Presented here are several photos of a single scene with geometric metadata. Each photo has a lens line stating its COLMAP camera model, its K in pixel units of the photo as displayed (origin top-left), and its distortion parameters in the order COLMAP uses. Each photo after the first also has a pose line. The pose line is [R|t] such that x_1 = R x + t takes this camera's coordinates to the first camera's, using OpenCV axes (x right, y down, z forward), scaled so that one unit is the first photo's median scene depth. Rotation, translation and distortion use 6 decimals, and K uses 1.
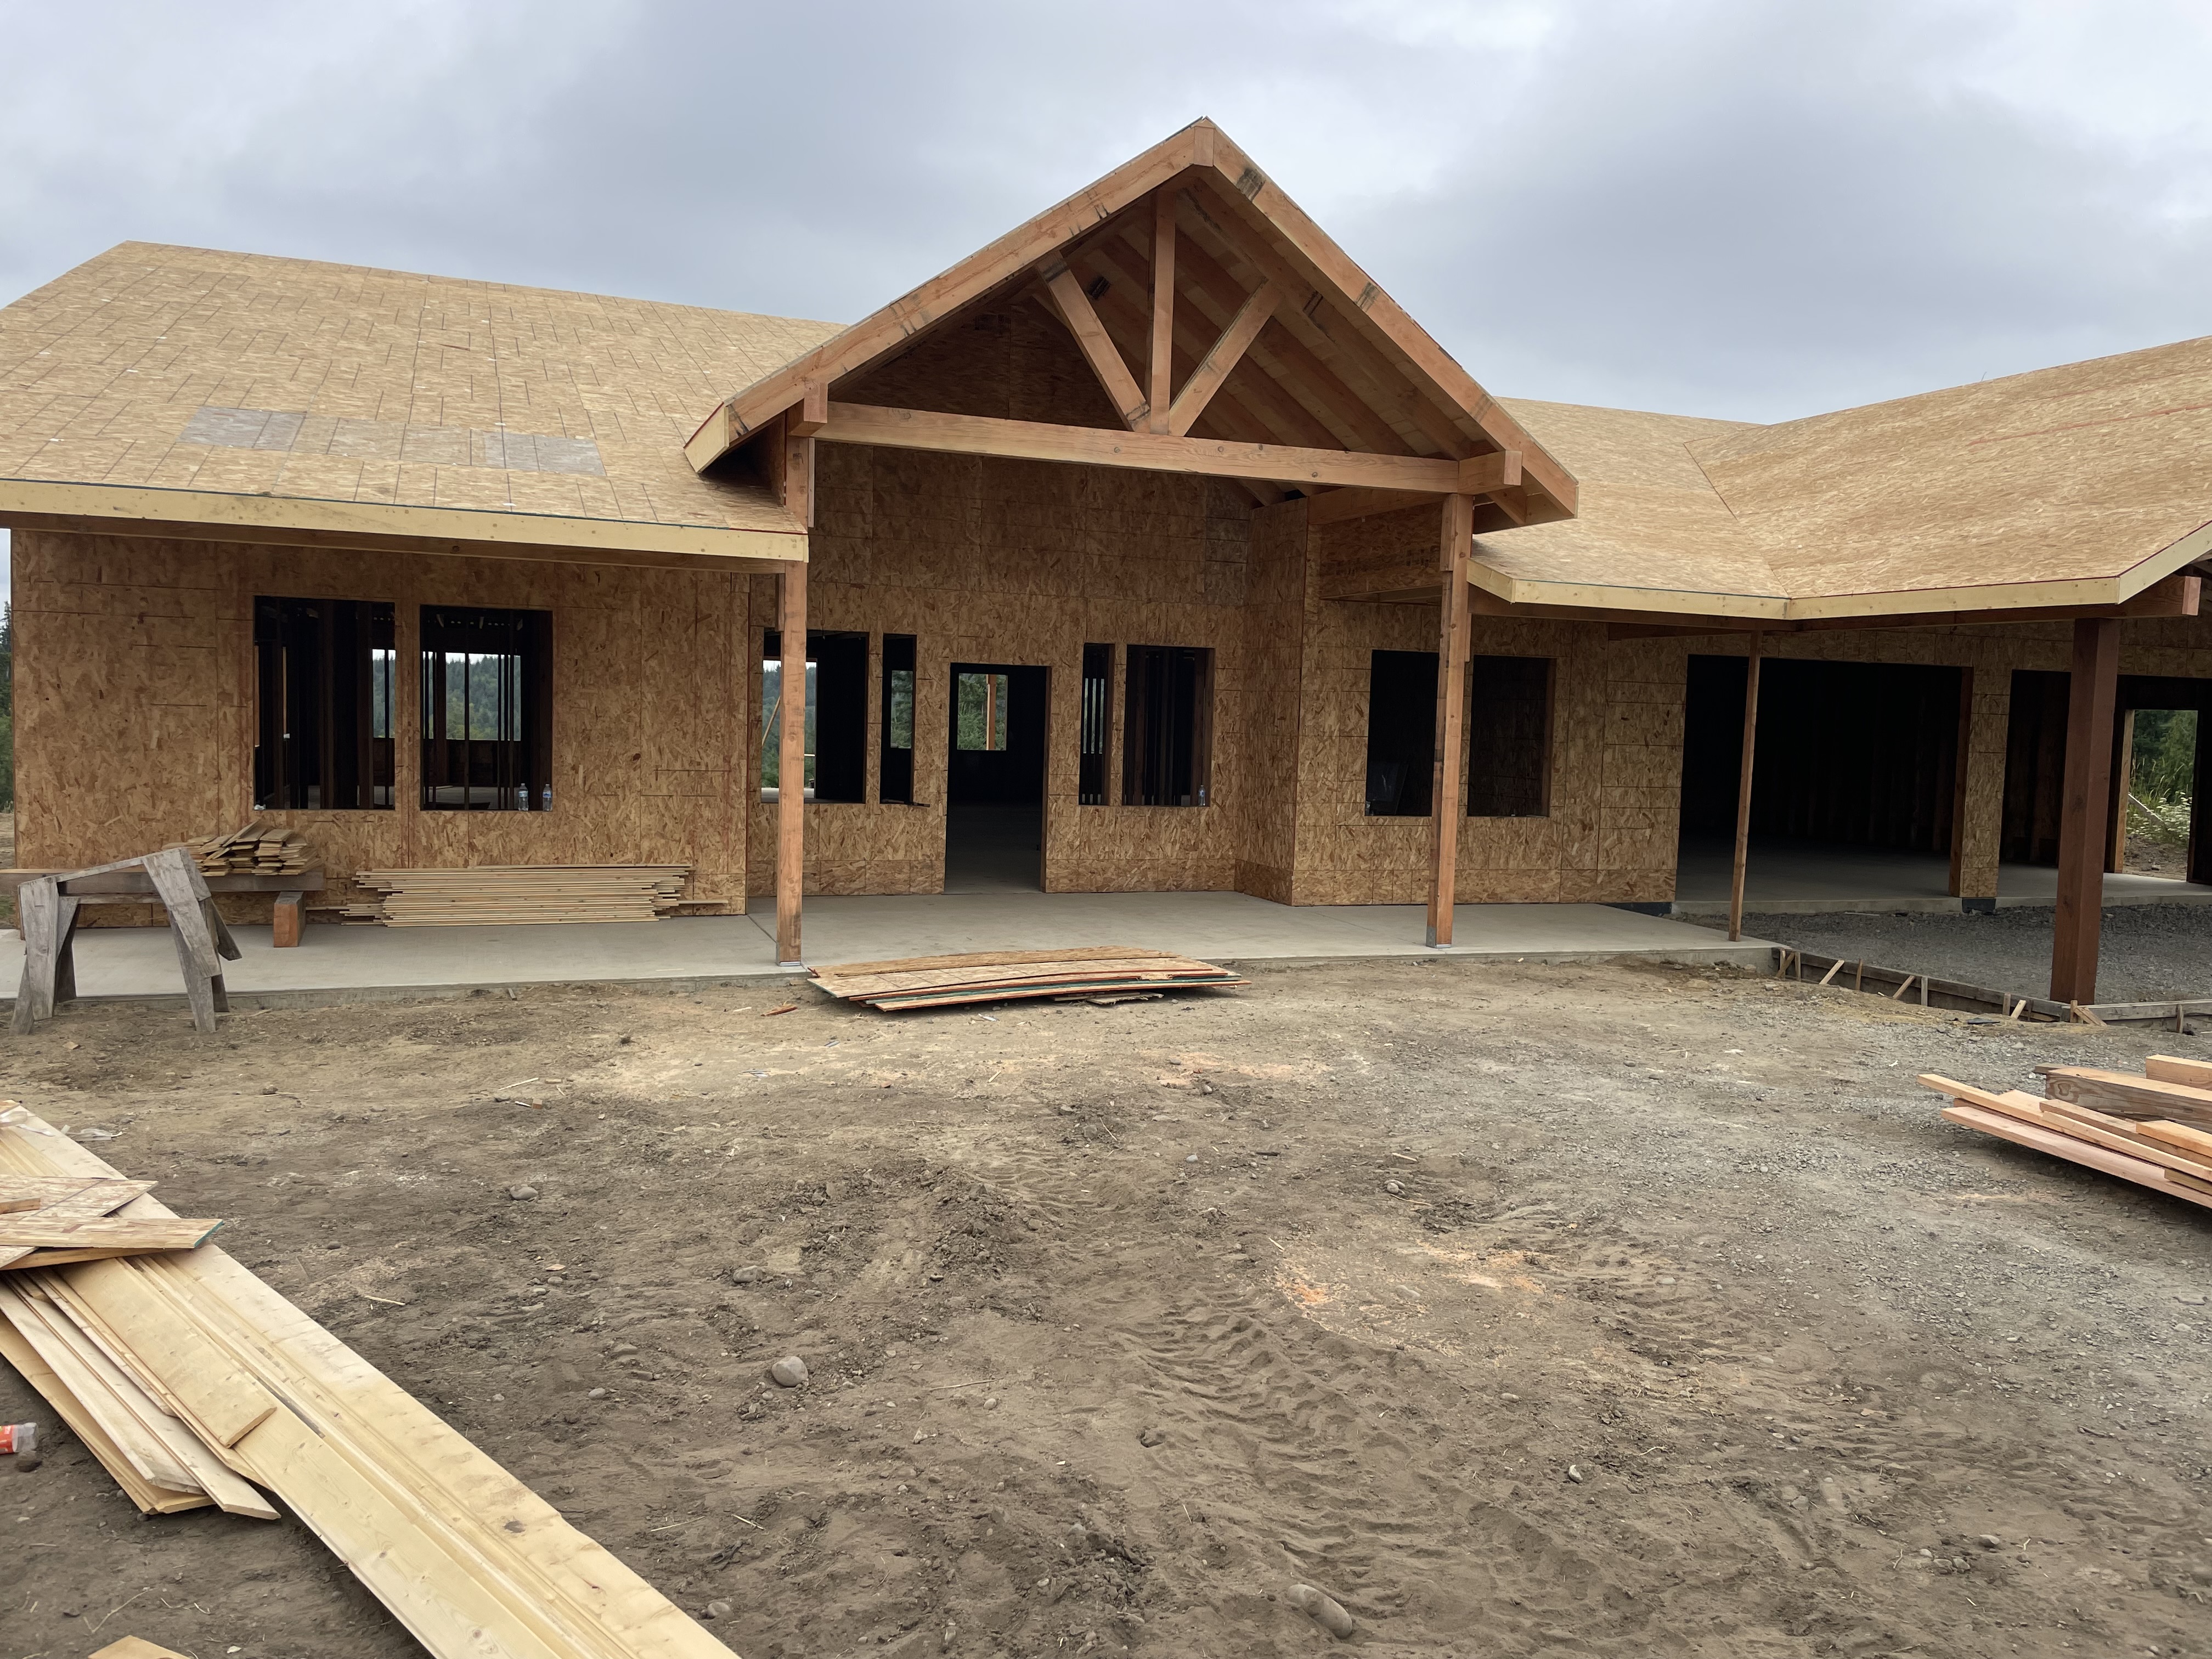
lens RADIAL K [[1712.1, 0, 1106.0], [0, 1712.1, 829.5], [0, 0, 1]] dist [-0.006614, -0.010319]
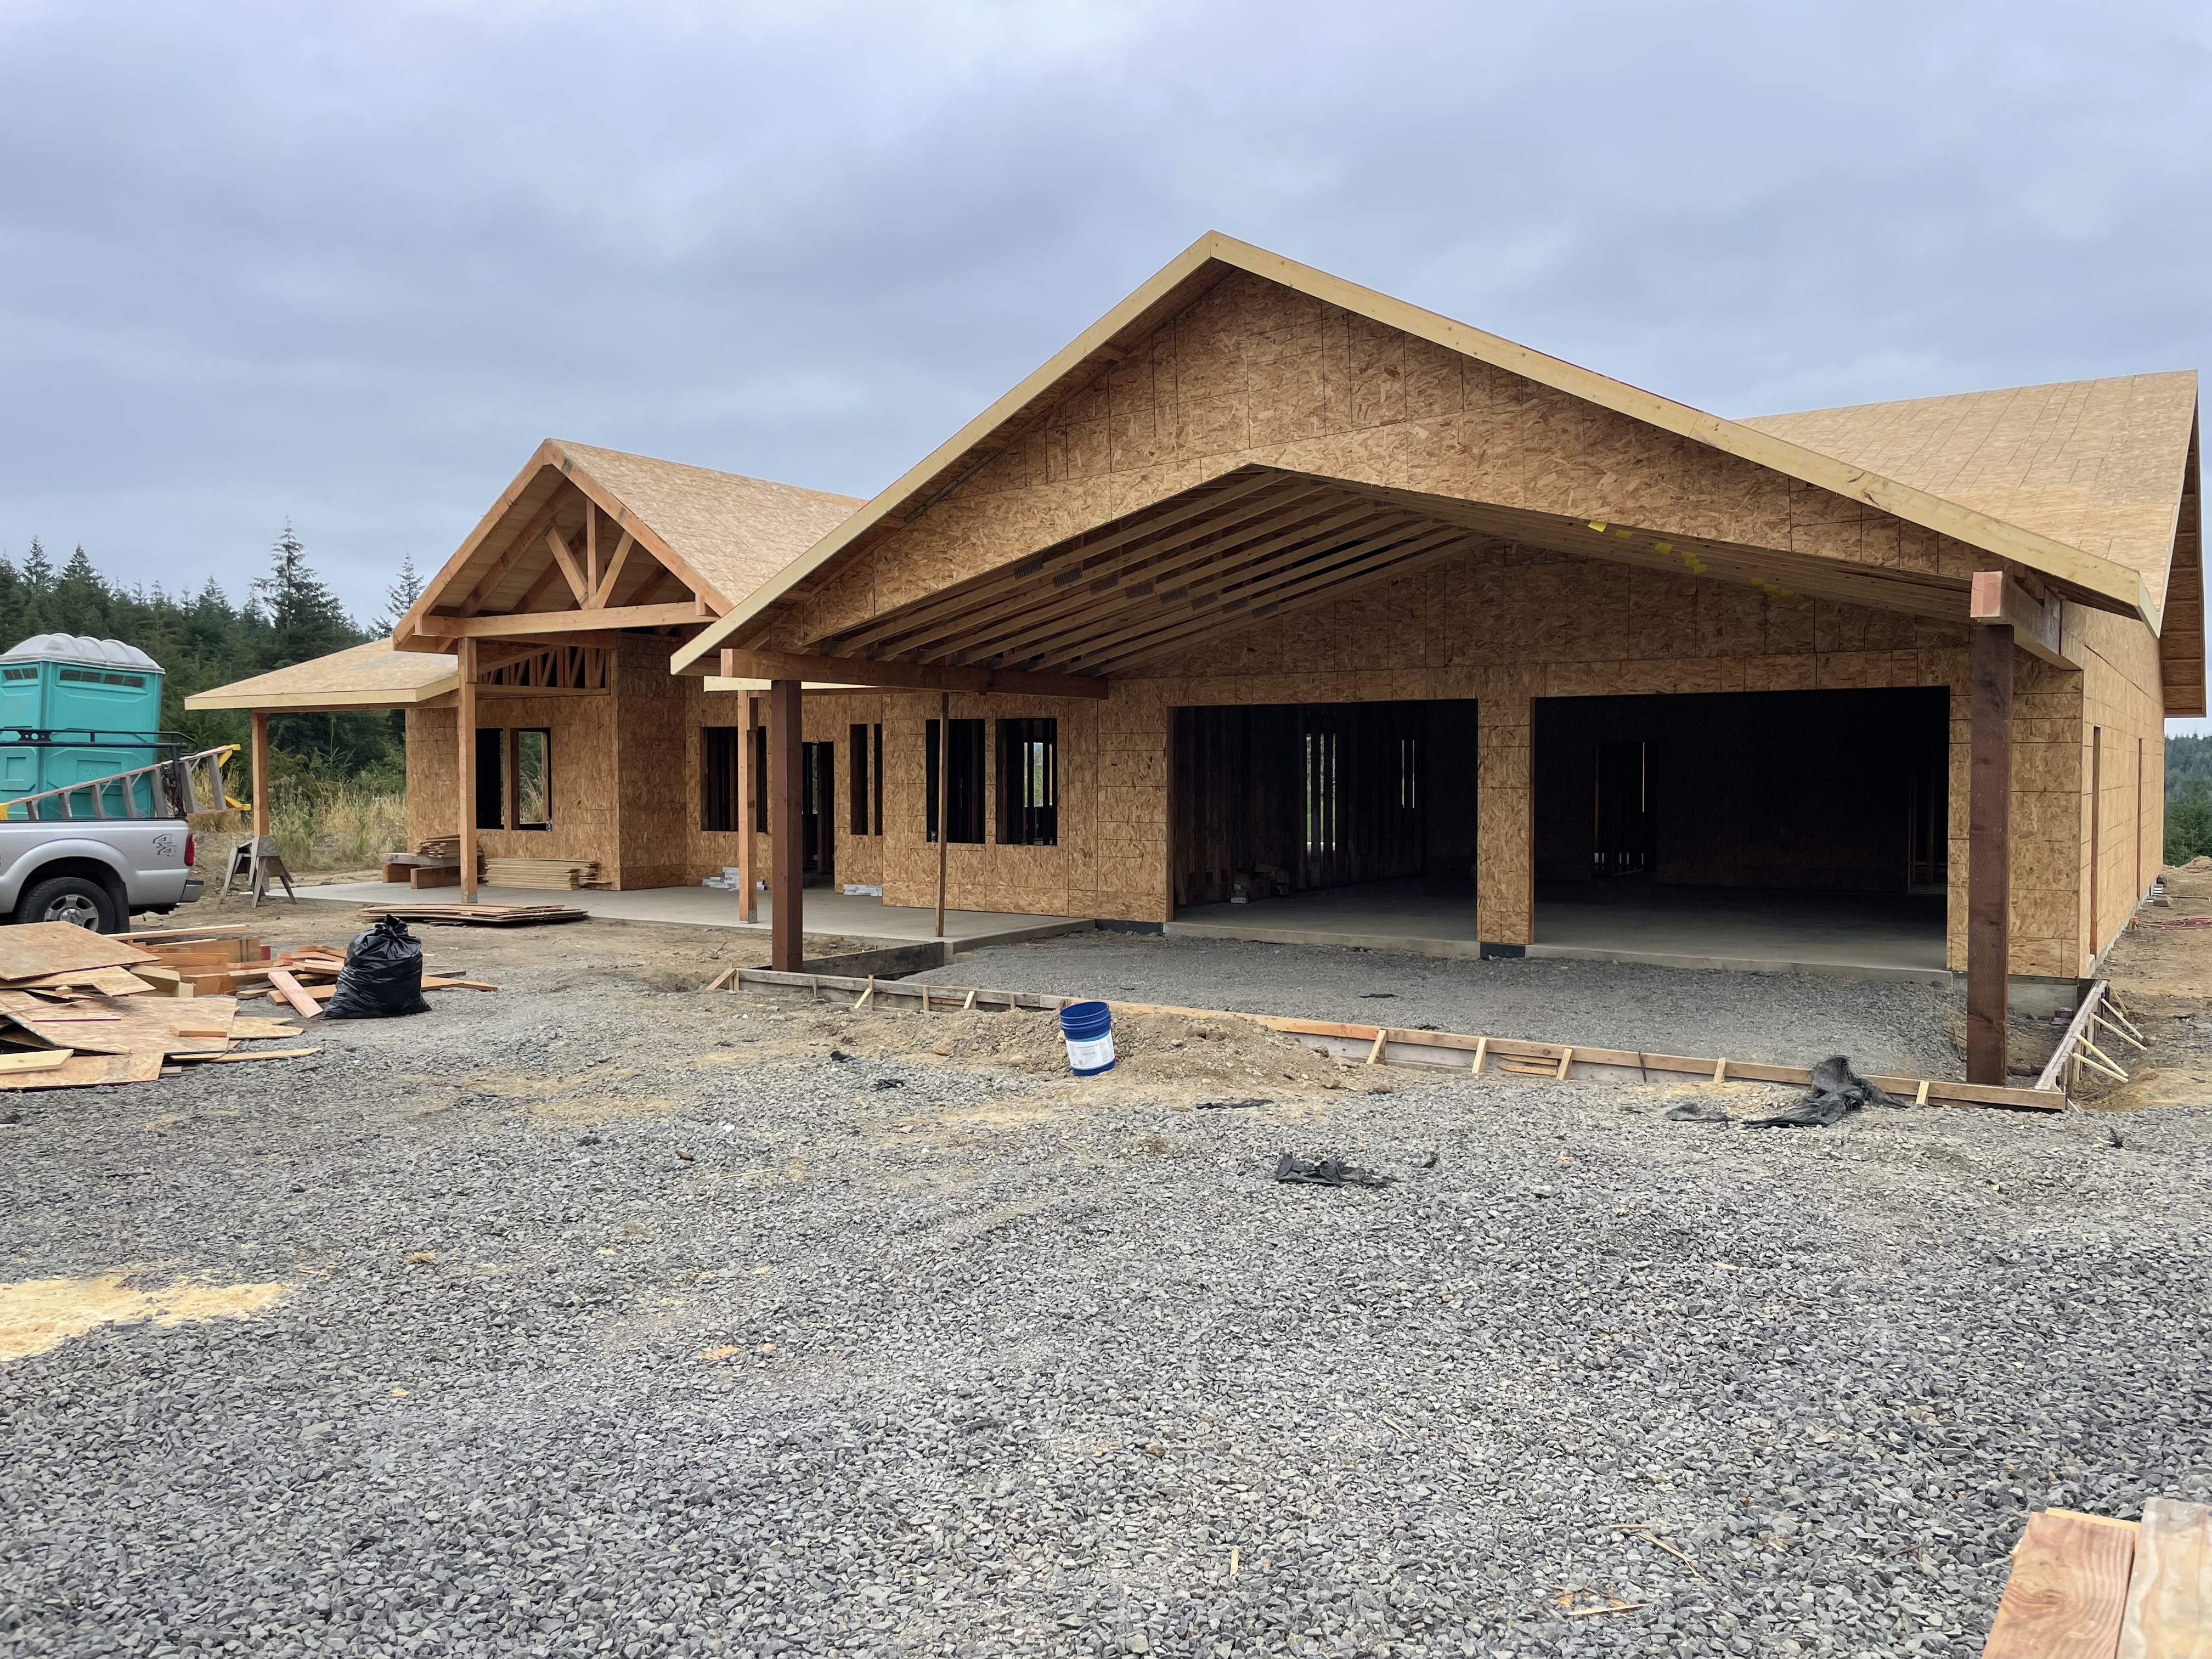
lens RADIAL K [[1712.1, 0, 1106.0], [0, 1712.1, 829.5], [0, 0, 1]] dist [-0.006614, -0.010319]
pose [[0.585903, -0.001758, -0.810379, 1.273809], [-0.042095, 0.998582, -0.032601, 0.019434], [0.809287, 0.053214, 0.584998, 0.306399]]
